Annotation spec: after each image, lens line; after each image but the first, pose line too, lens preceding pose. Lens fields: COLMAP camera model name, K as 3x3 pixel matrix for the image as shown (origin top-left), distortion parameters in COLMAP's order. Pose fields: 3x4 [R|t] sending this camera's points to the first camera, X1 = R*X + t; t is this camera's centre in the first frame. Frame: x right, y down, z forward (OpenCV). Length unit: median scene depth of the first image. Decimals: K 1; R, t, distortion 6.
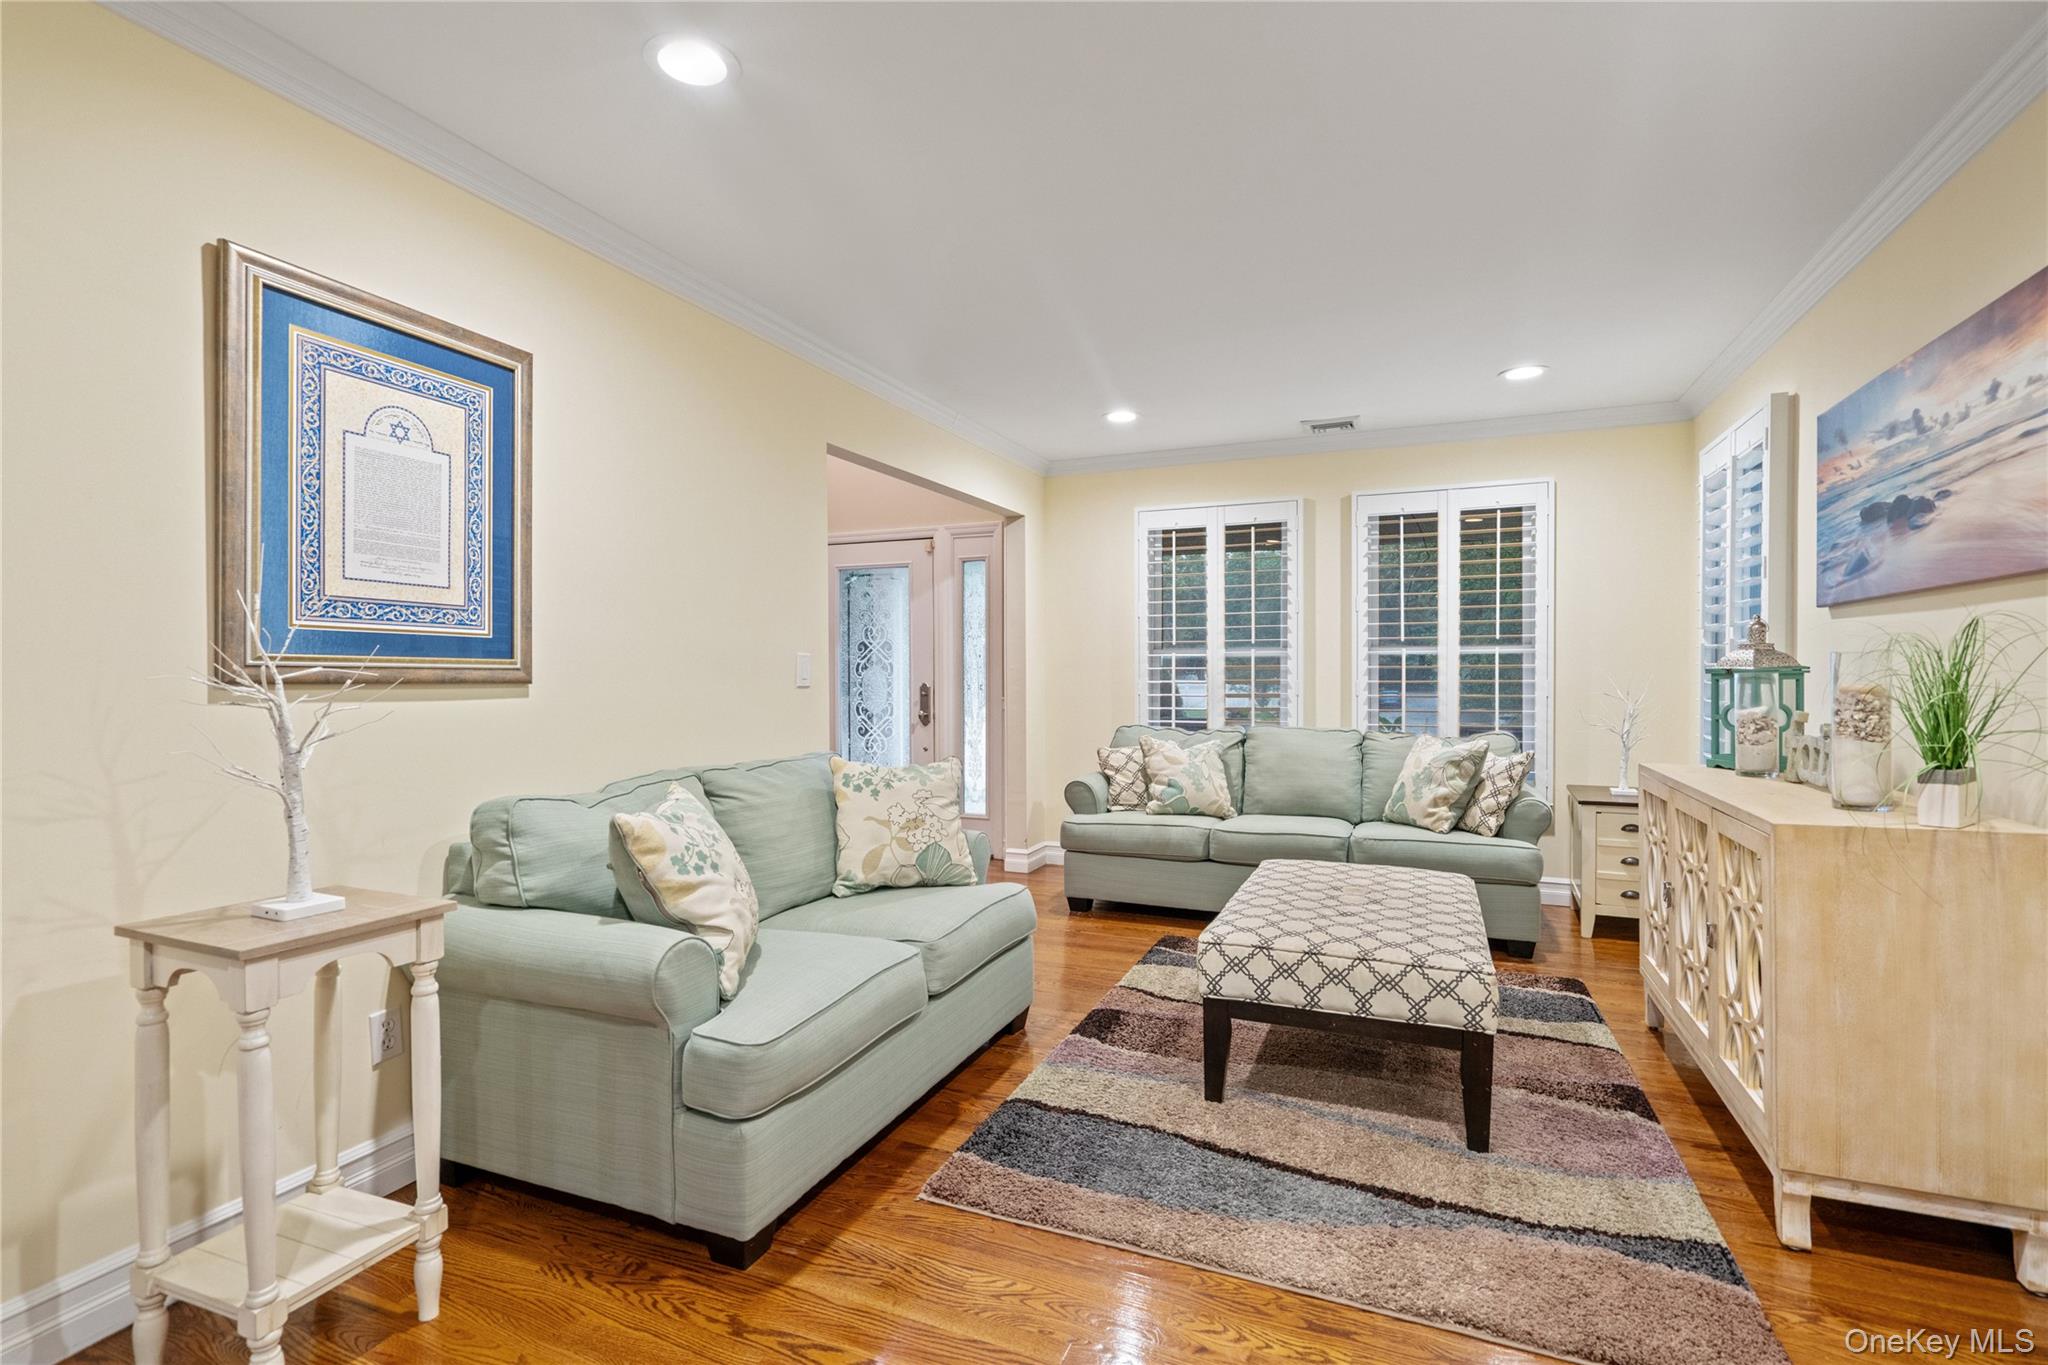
lens RADIAL K [[945.5, 0, 1021.2], [0, 945.5, 682.2], [0, 0, 1]] dist [0.000270, 0.003089]
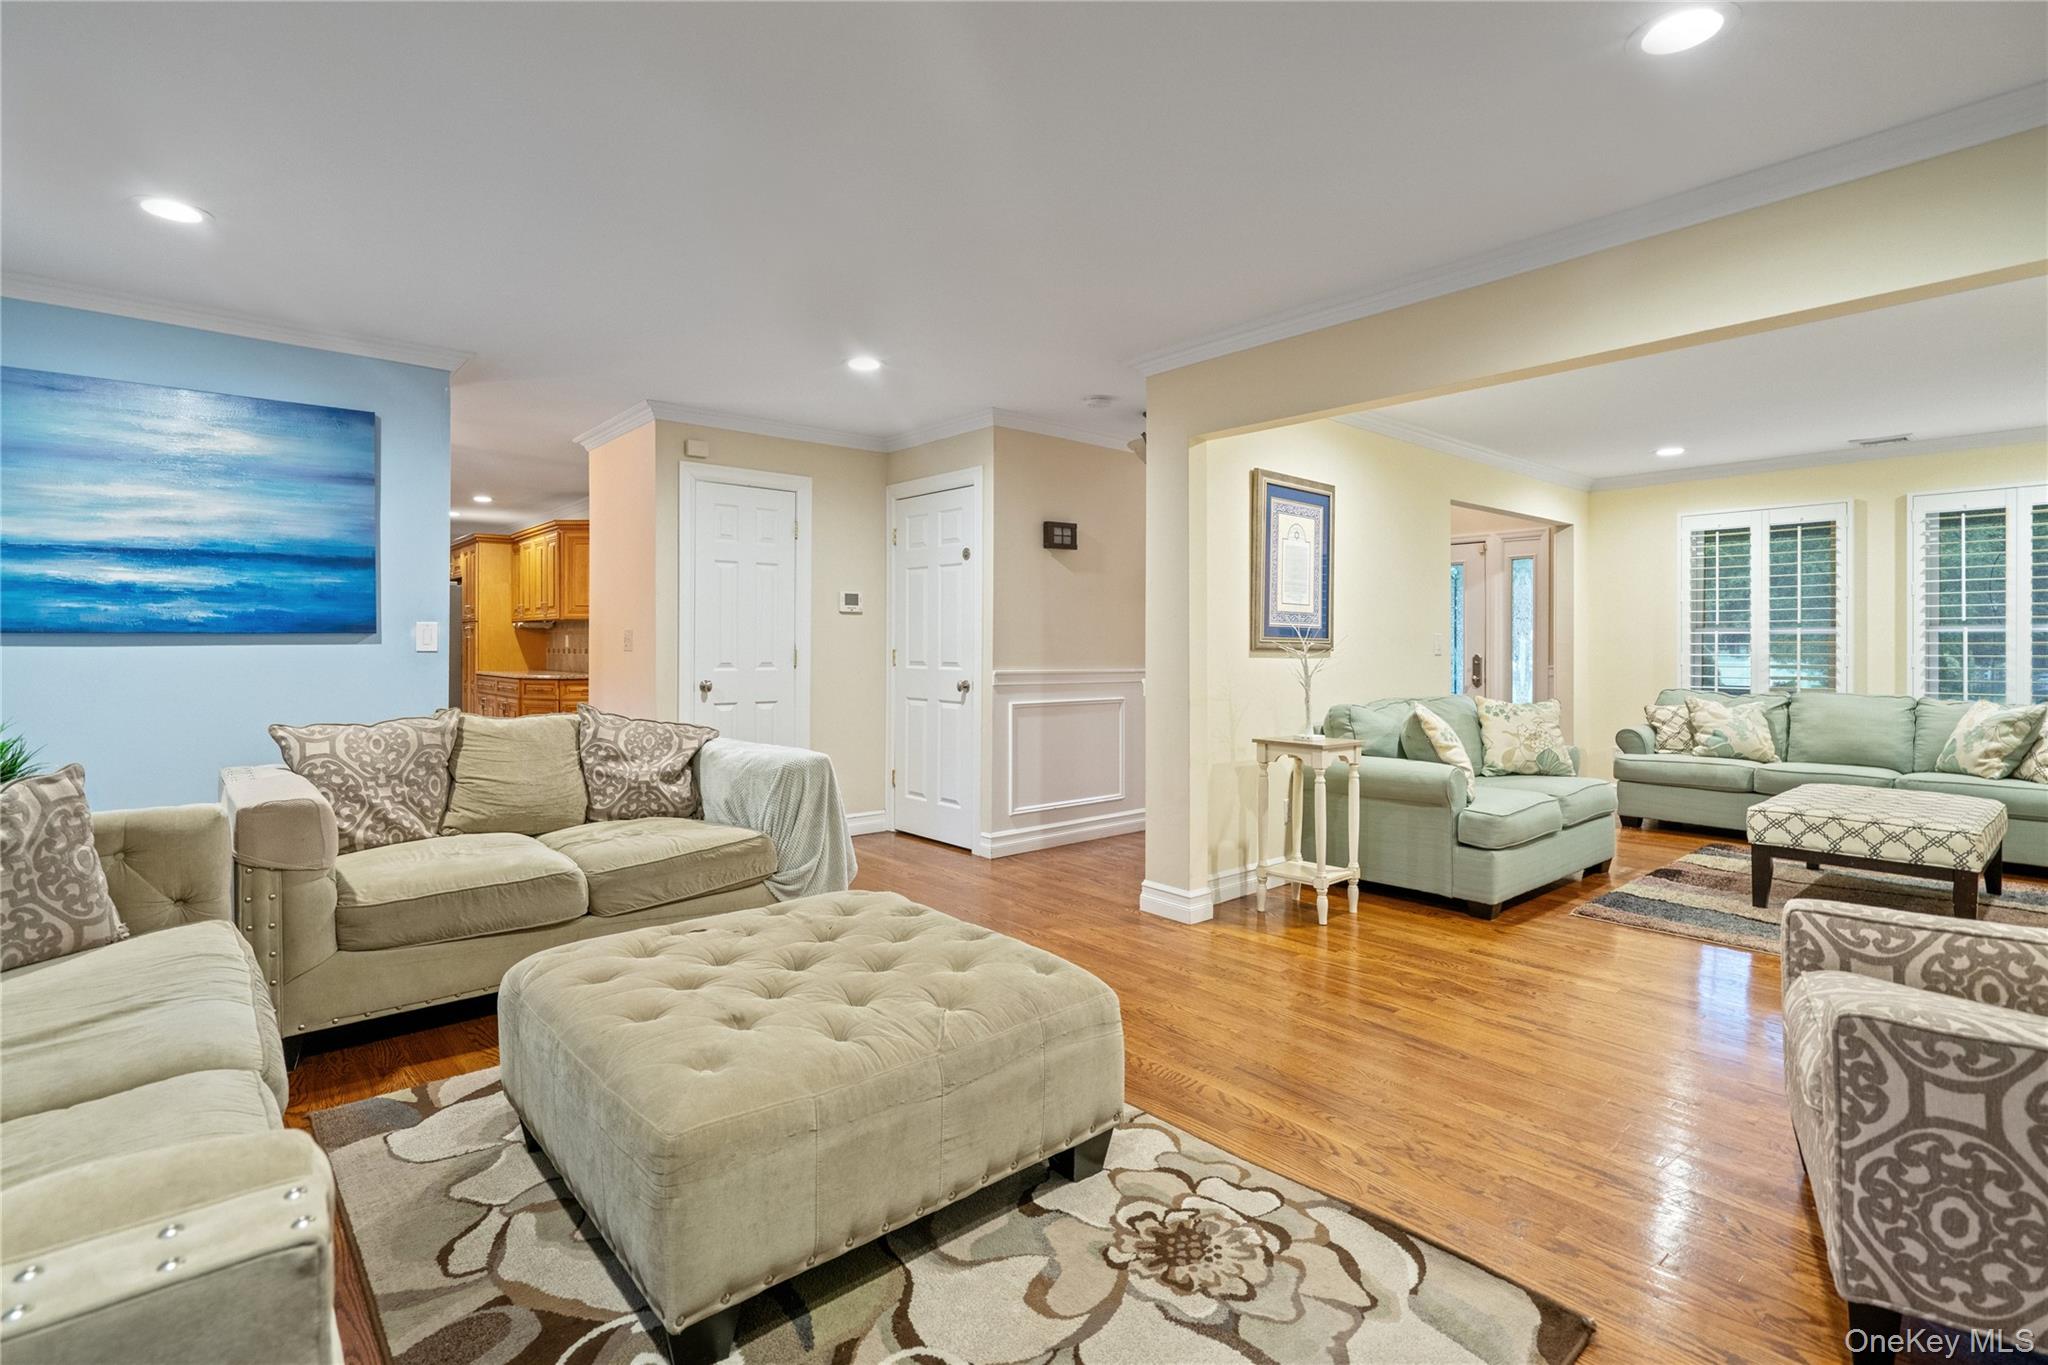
lens RADIAL K [[945.5, 0, 1010.2], [0, 945.5, 649.6], [0, 0, 1]] dist [0.000270, 0.003089]
pose [[0.894338, 0.005841, -0.447353, -0.138208], [-0.008746, 0.999952, -0.004429, 0.008073], [0.447306, 0.007873, 0.894346, -0.644520]]
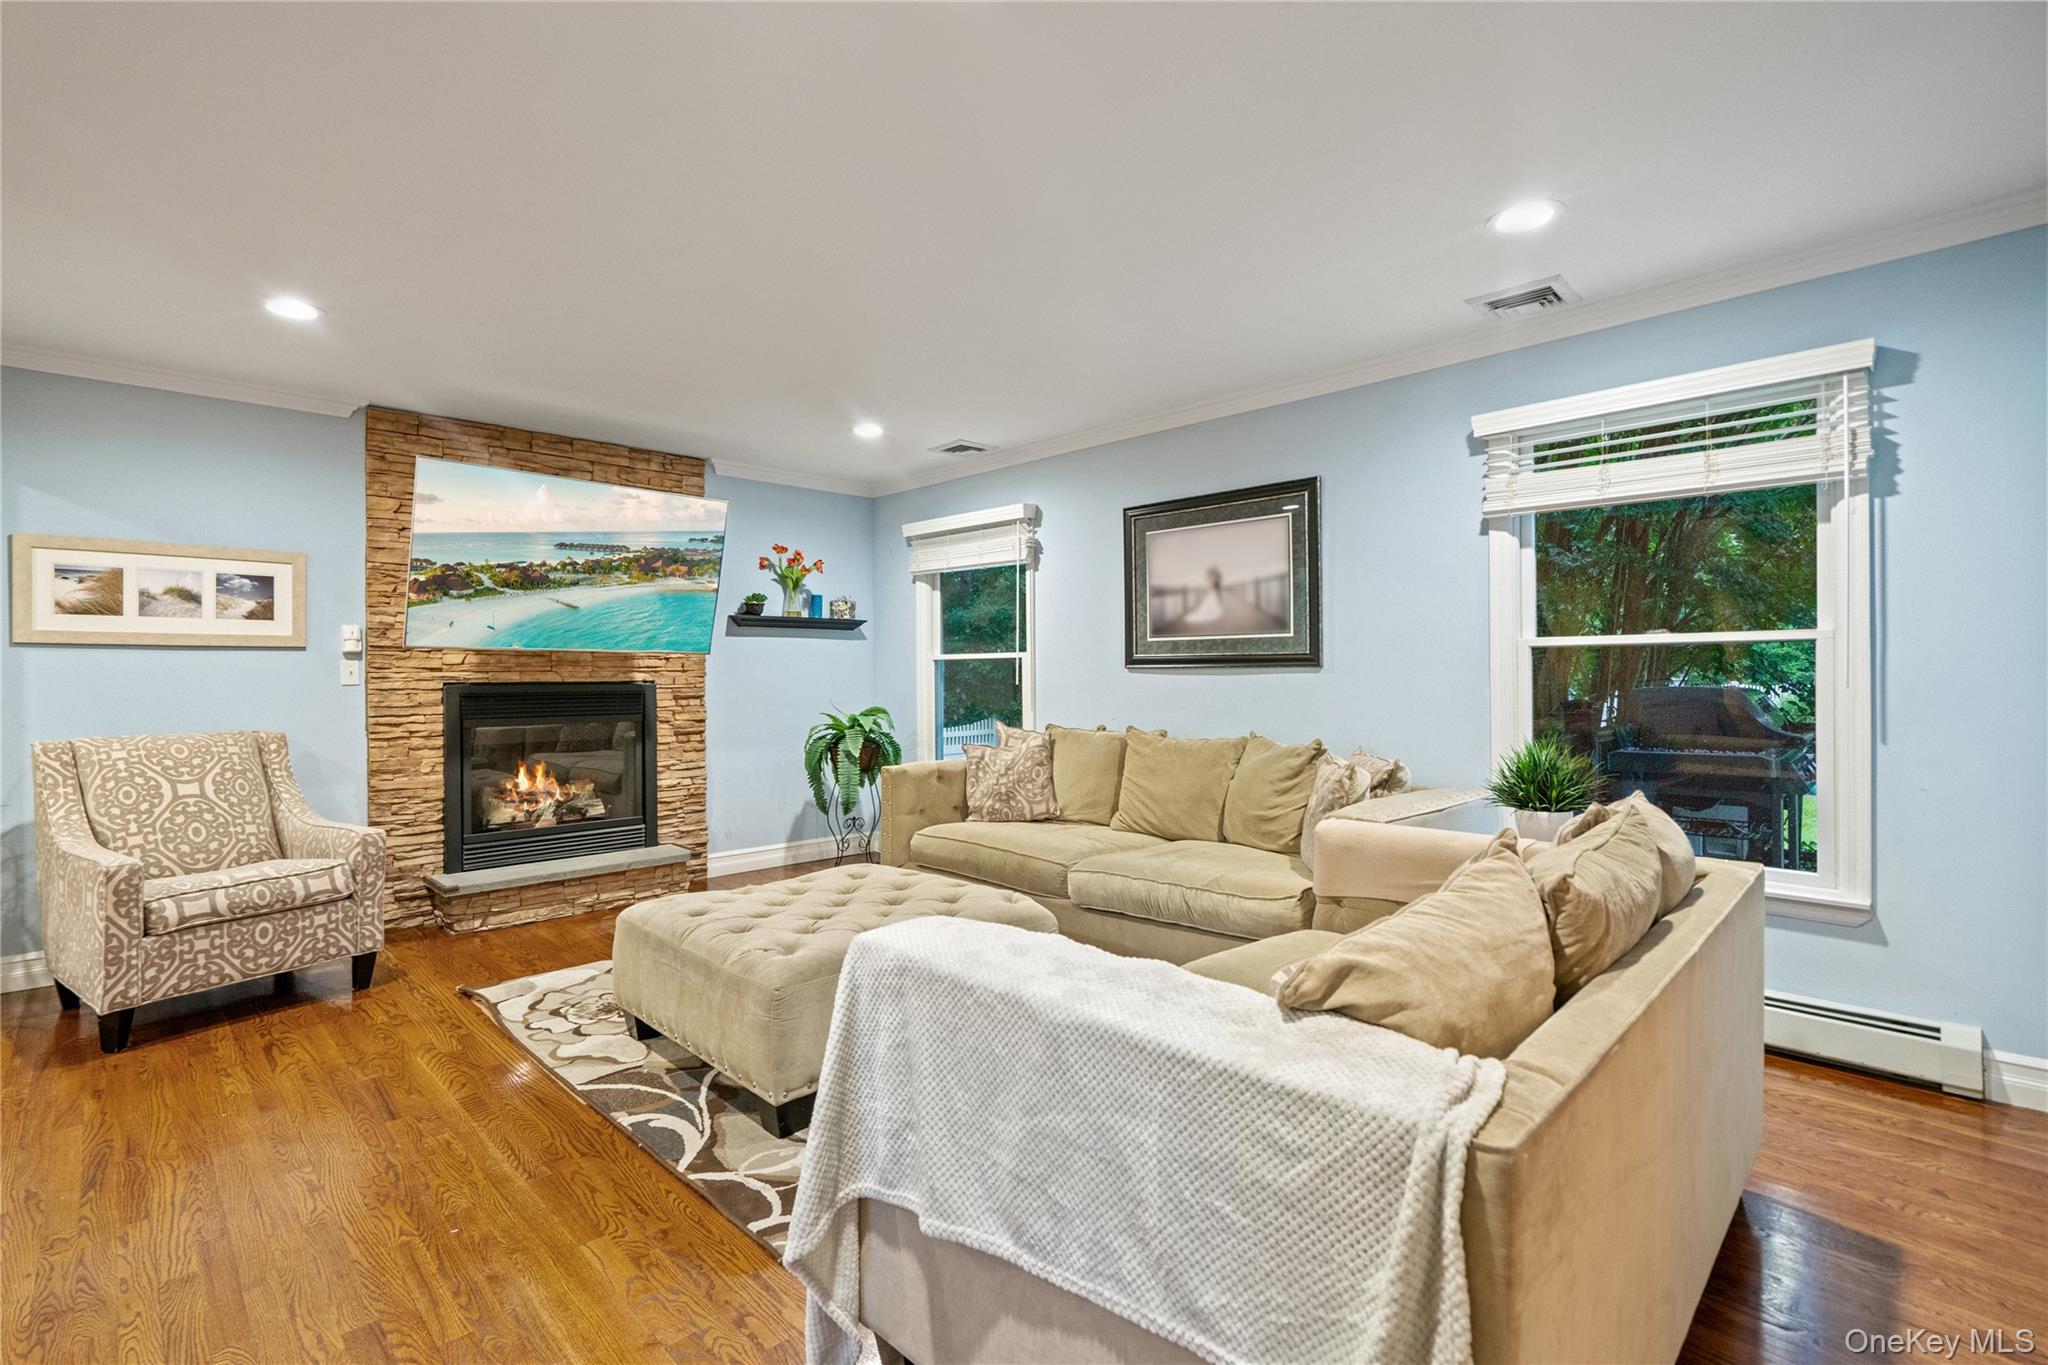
lens RADIAL K [[945.5, 0, 1025.2], [0, 945.5, 675.4], [0, 0, 1]] dist [0.000270, 0.003089]
pose [[-0.921284, 0.005637, 0.388849, -0.893073], [0.010104, 0.999904, 0.009445, -0.004061], [-0.388759, 0.012631, -0.921253, 0.385242]]
